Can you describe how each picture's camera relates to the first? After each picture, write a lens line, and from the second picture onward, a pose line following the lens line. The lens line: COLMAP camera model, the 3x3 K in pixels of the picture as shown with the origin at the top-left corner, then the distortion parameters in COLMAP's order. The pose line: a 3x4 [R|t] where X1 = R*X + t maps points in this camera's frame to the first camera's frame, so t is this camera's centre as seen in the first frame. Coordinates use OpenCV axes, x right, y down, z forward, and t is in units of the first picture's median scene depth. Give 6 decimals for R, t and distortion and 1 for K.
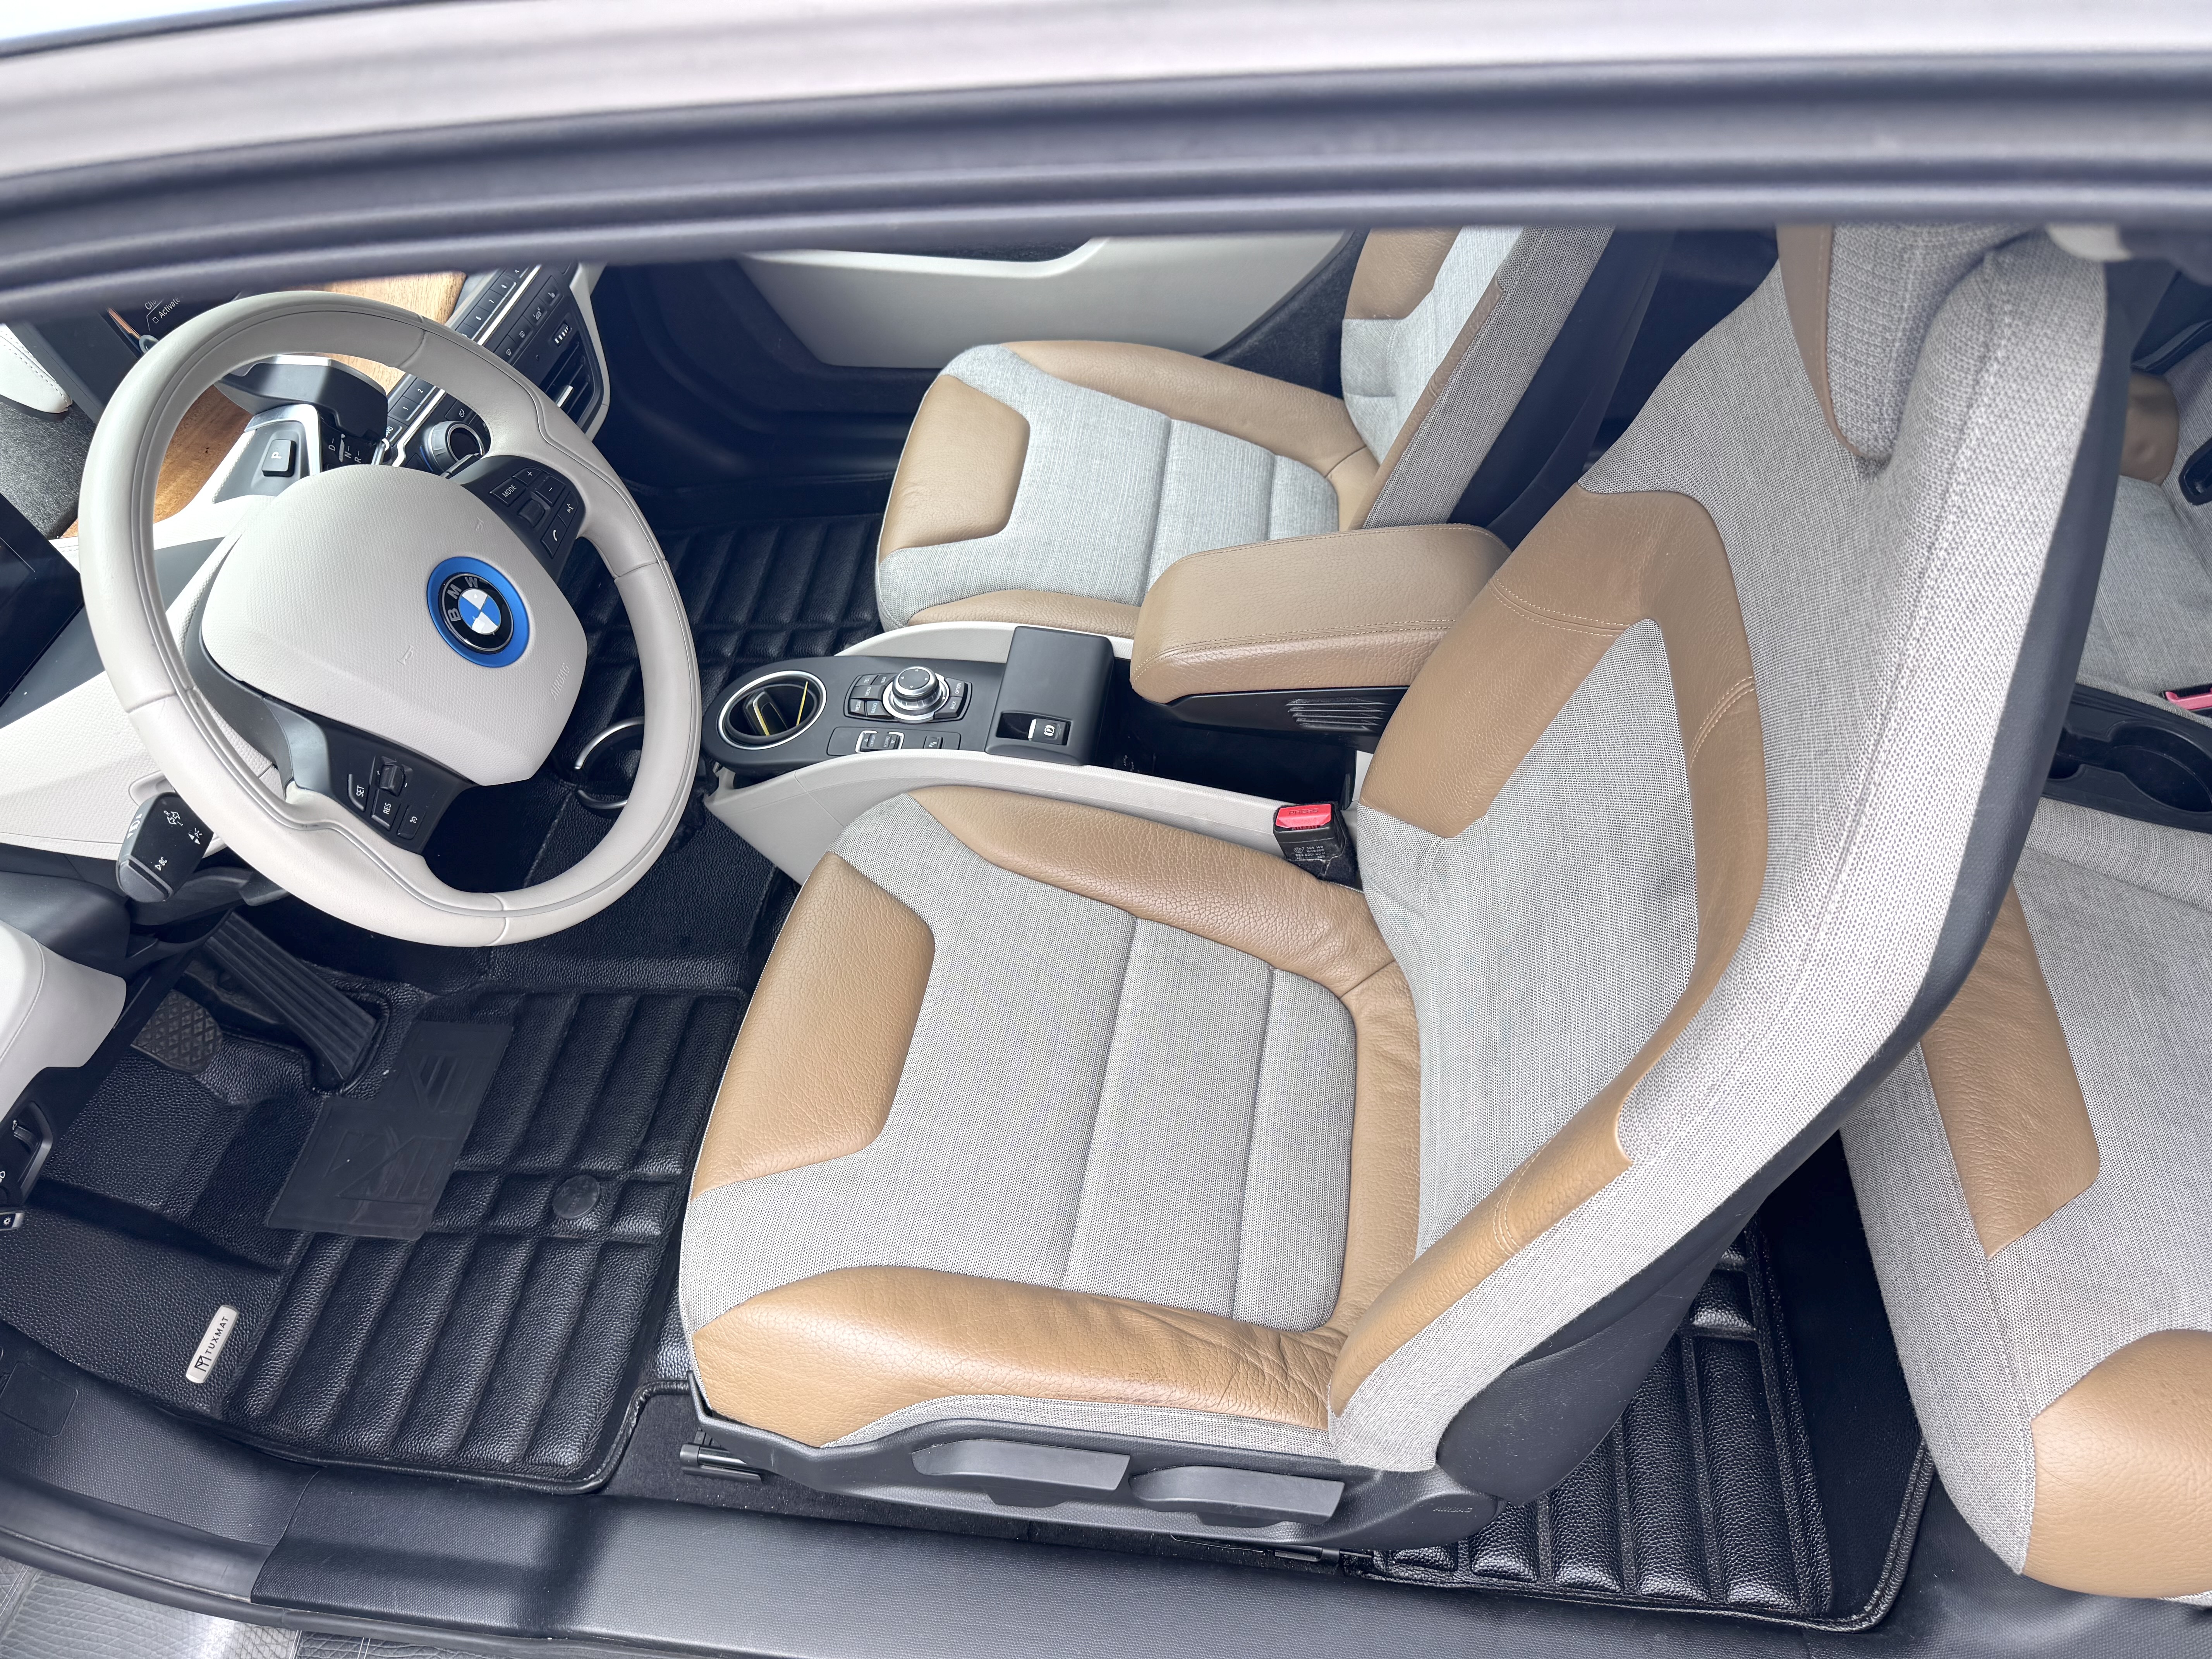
lens RADIAL K [[1579.6, 0, 1106.0], [0, 1579.6, 829.5], [0, 0, 1]] dist [0.096608, -0.121433]
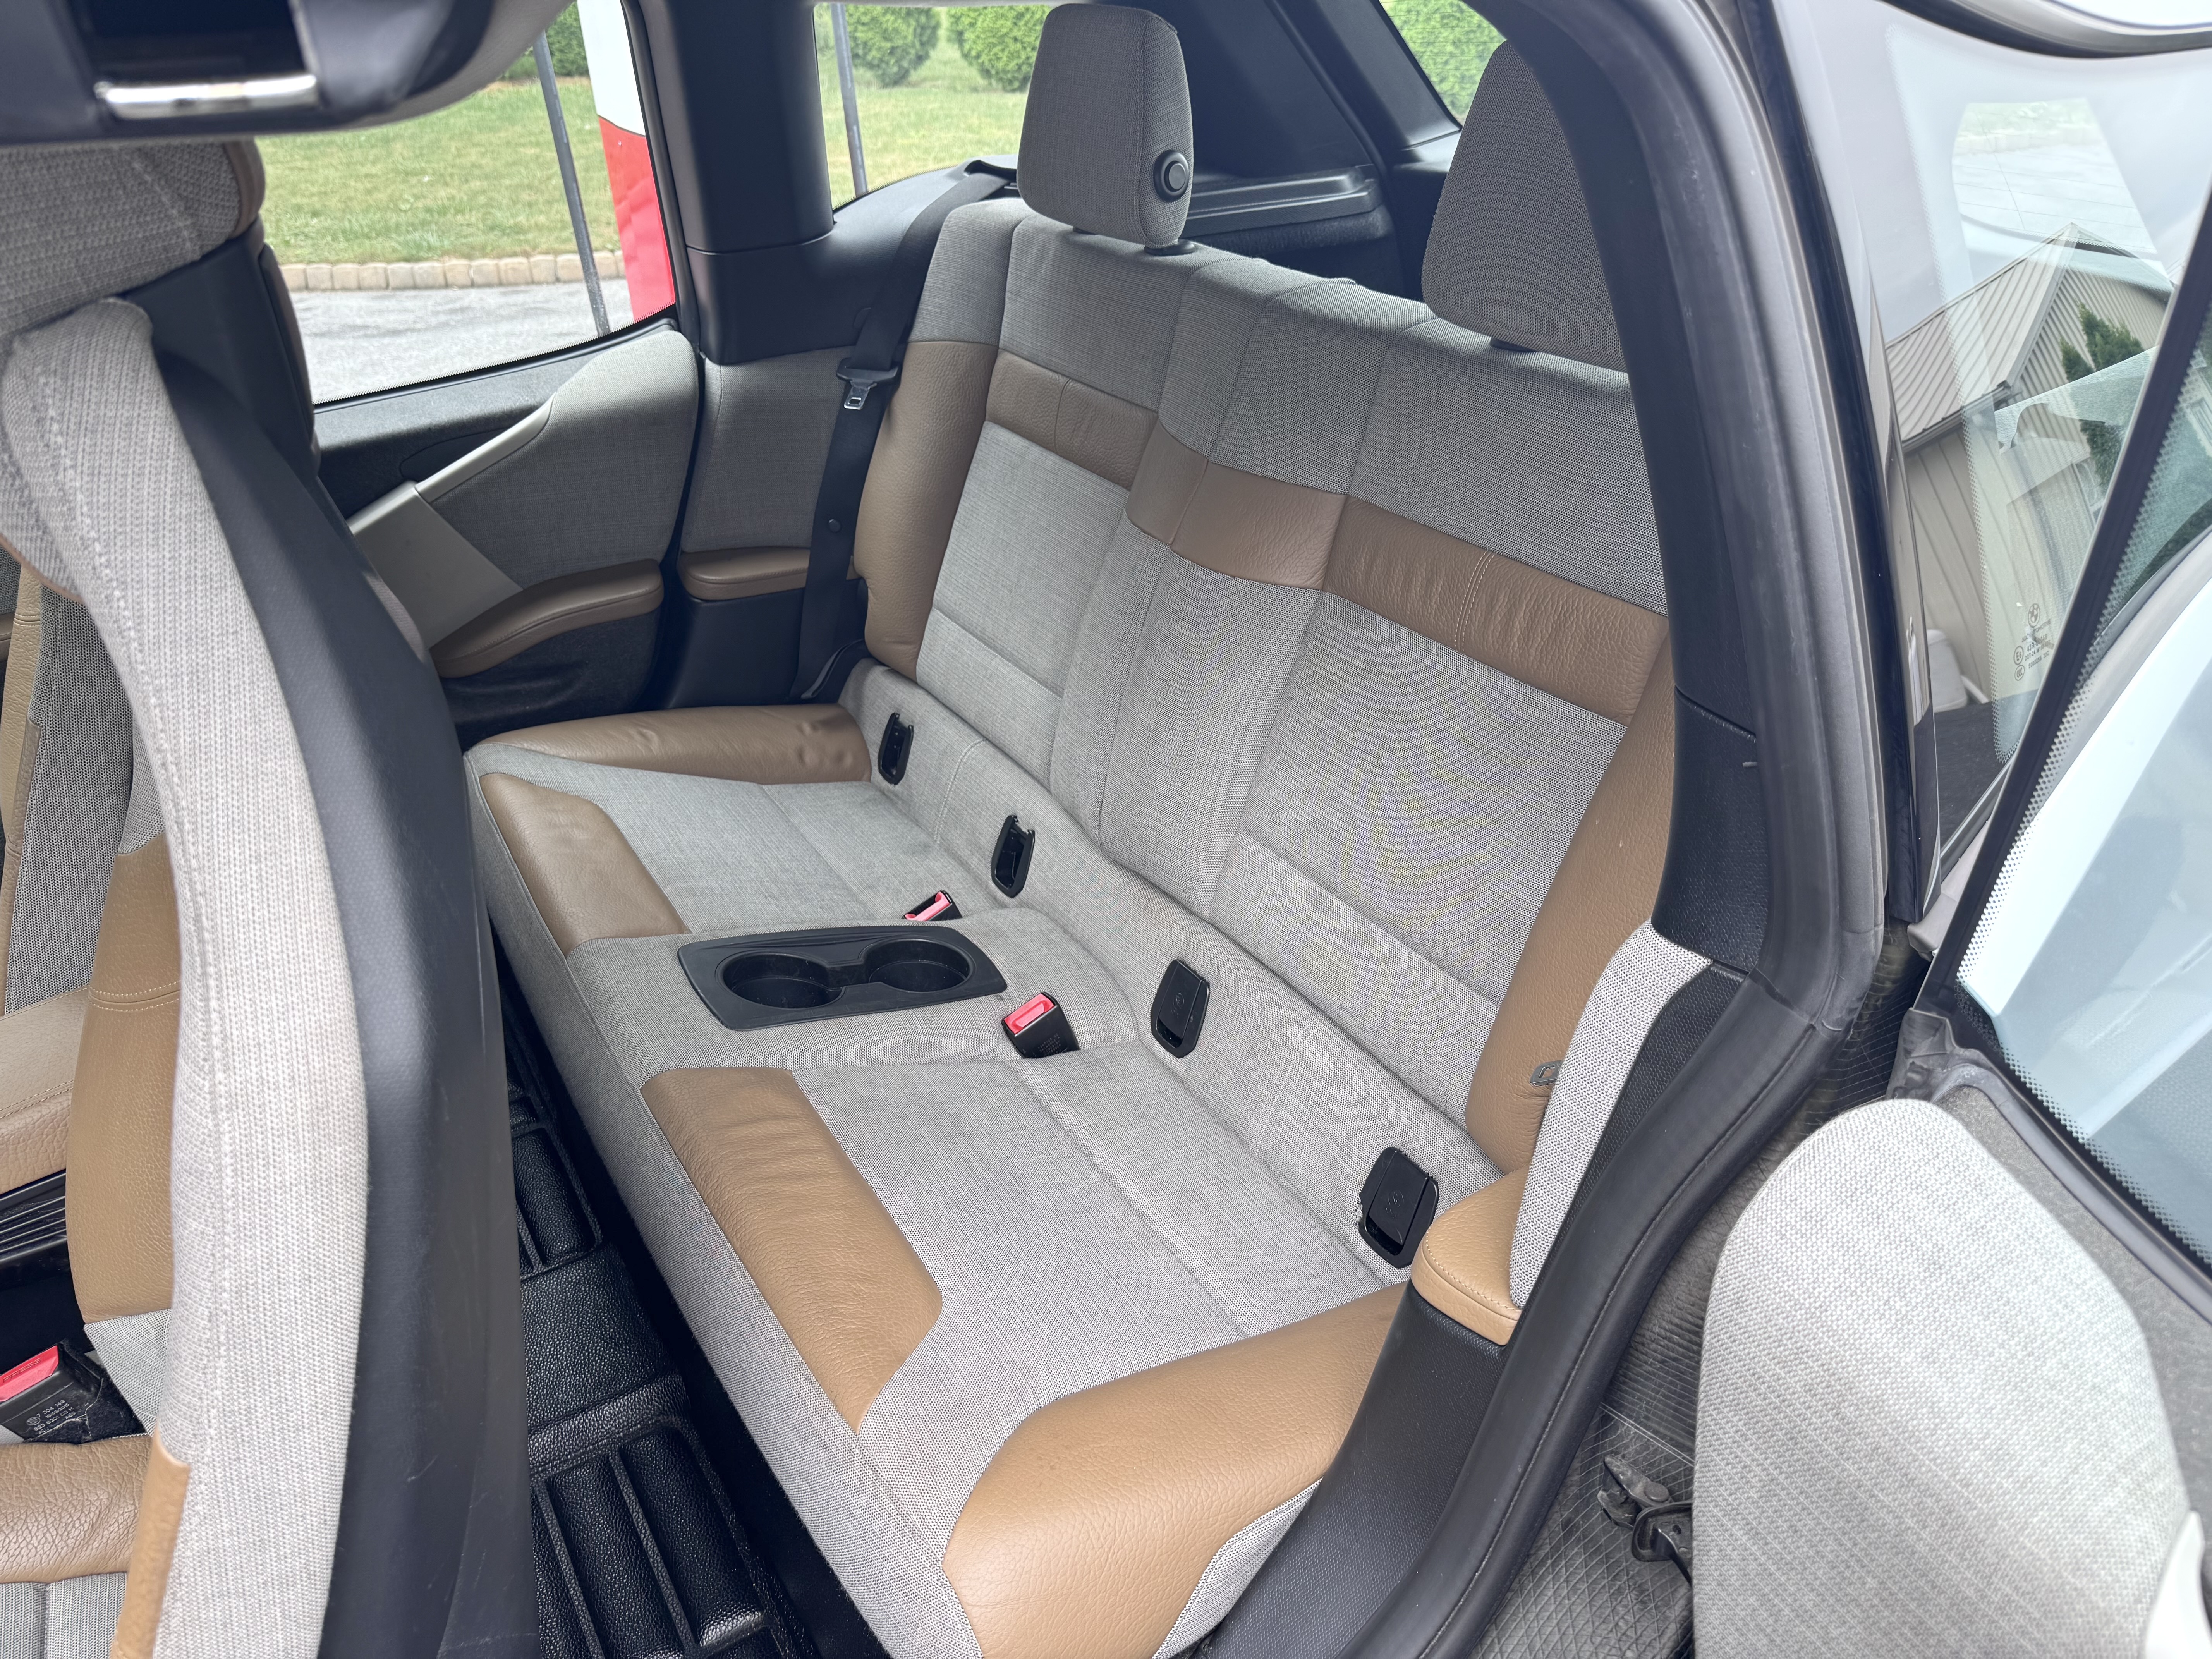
lens RADIAL K [[1579.6, 0, 1106.0], [0, 1579.6, 829.5], [0, 0, 1]] dist [0.096608, -0.121433]
pose [[0.779474, -0.278762, 0.560992, 0.186136], [0.453975, 0.868453, -0.199236, 0.170632], [-0.431656, 0.409976, 0.803488, 0.023204]]
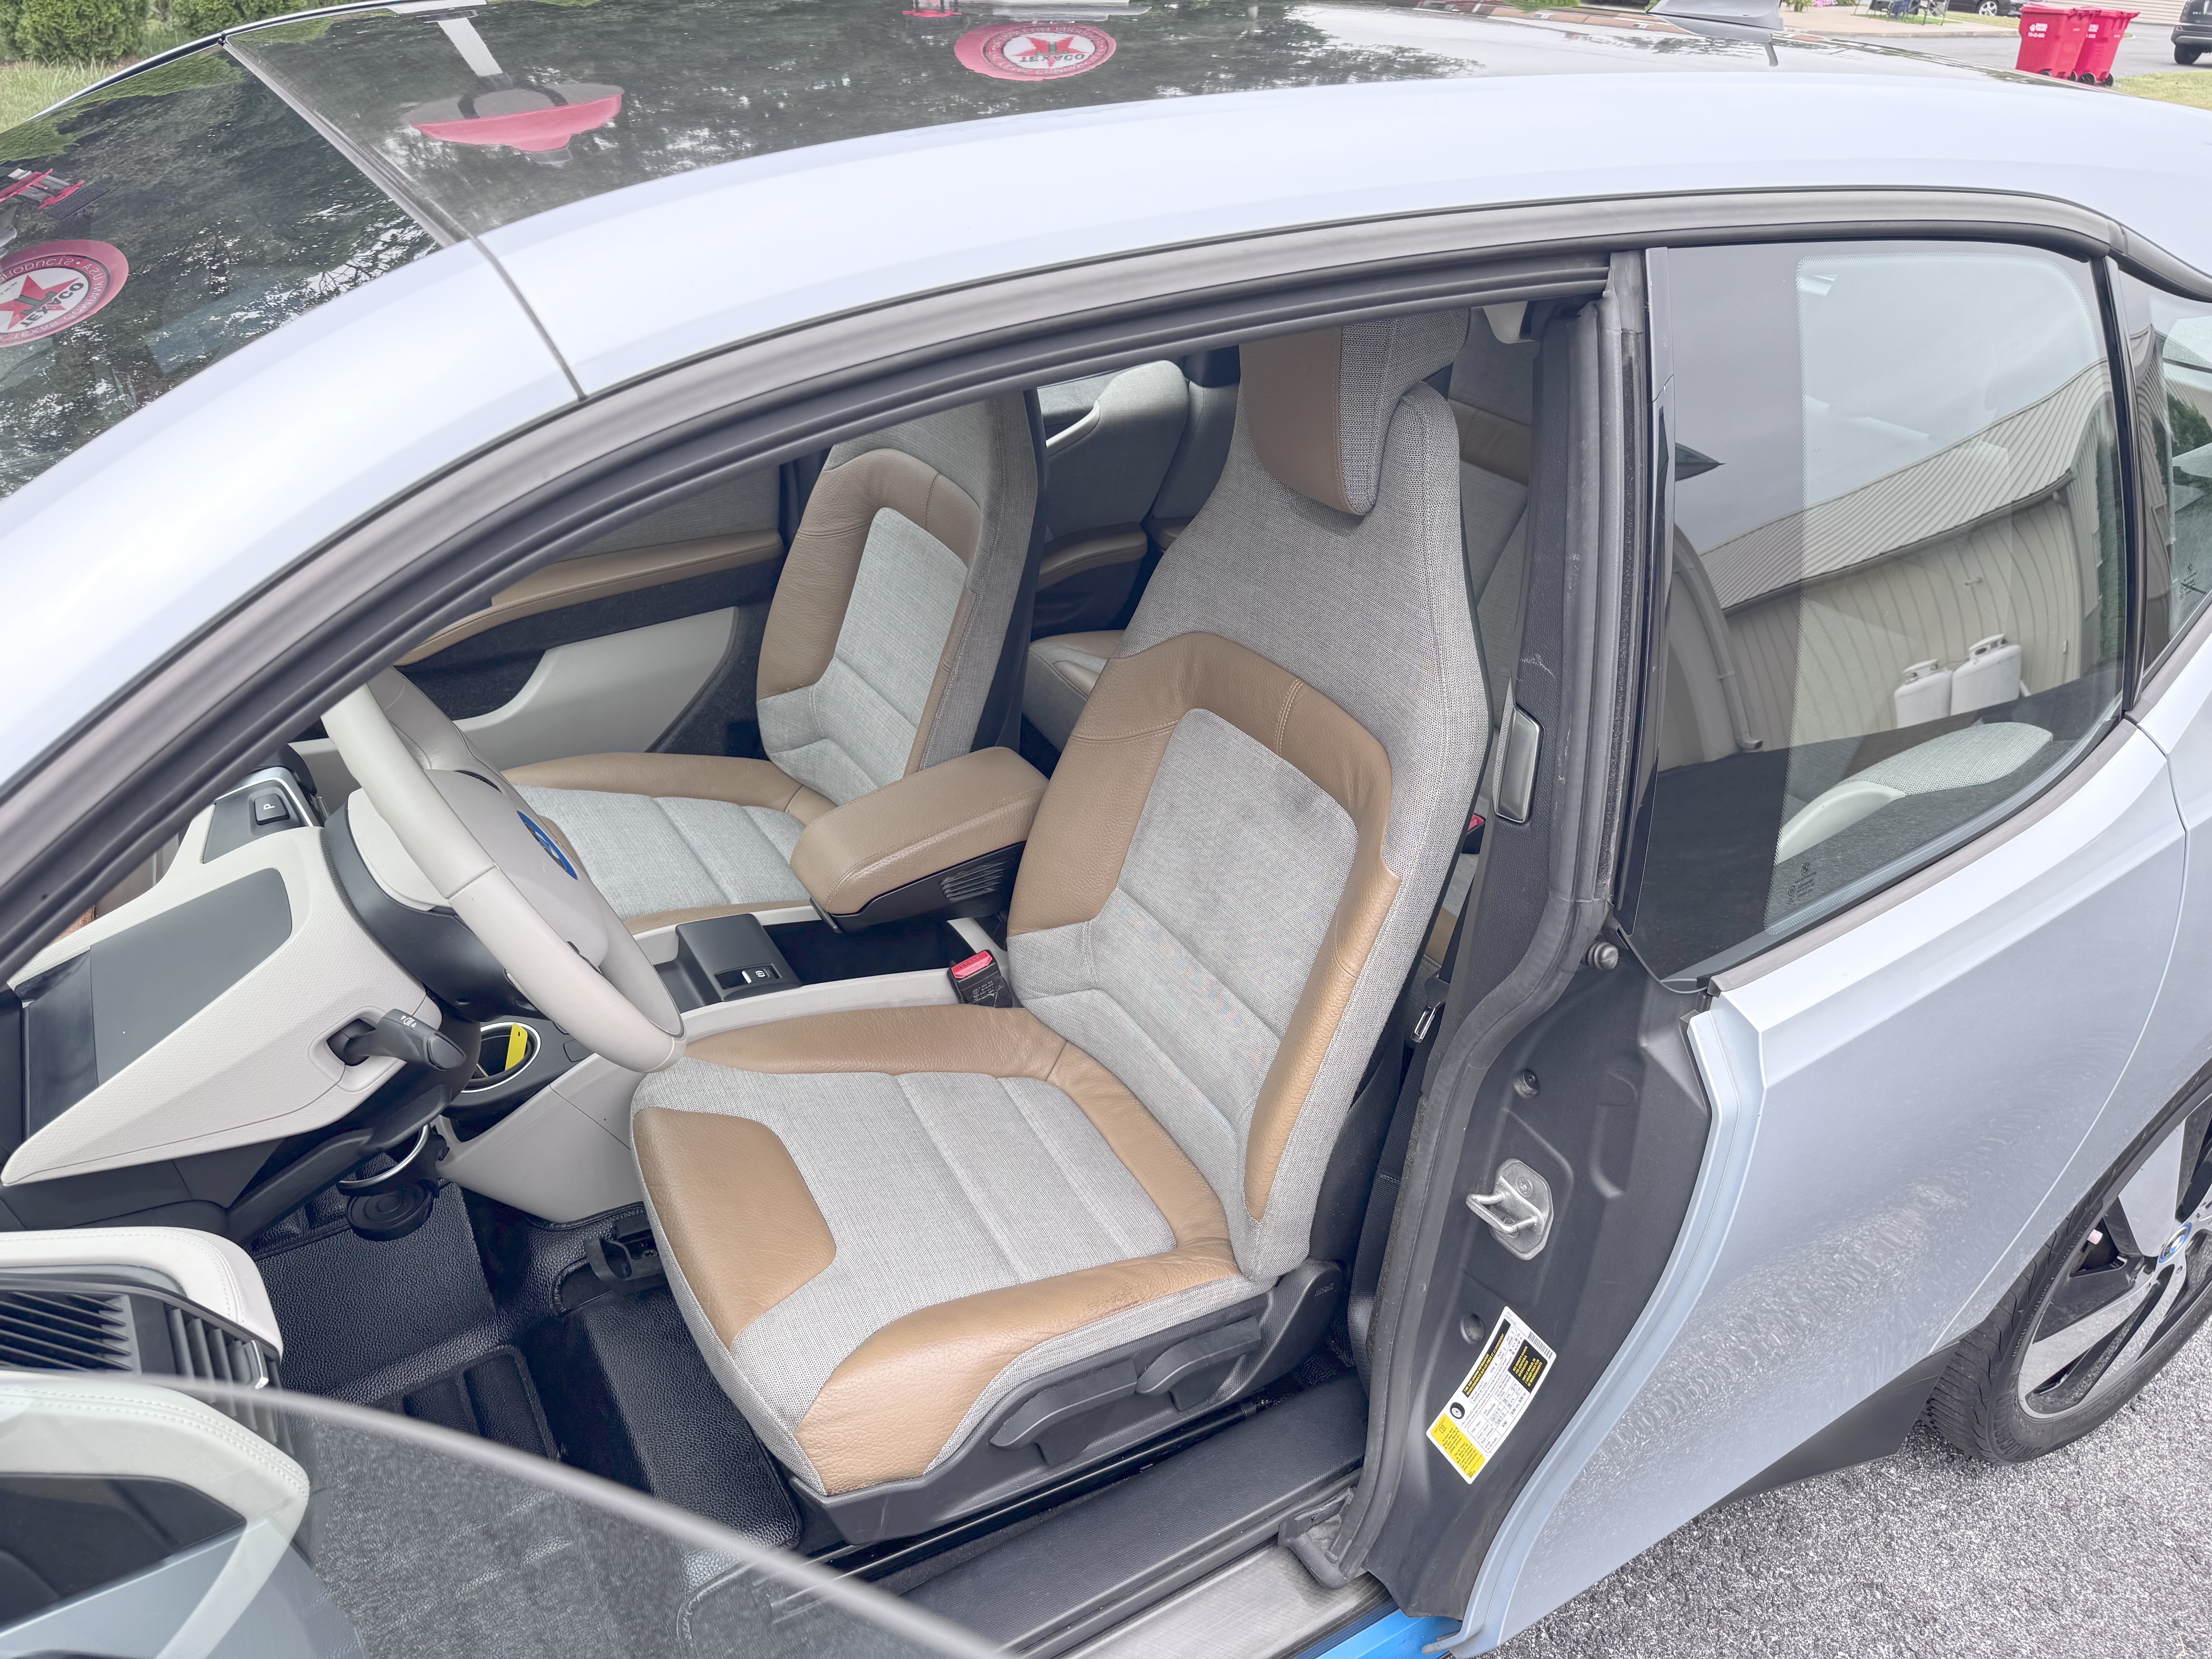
lens RADIAL K [[1579.6, 0, 1106.0], [0, 1579.6, 829.5], [0, 0, 1]] dist [0.096608, -0.121433]
pose [[0.784970, -0.229890, 0.575302, -0.580796], [0.409180, 0.889629, -0.202812, 0.227948], [-0.465180, 0.394603, 0.792398, -0.188227]]
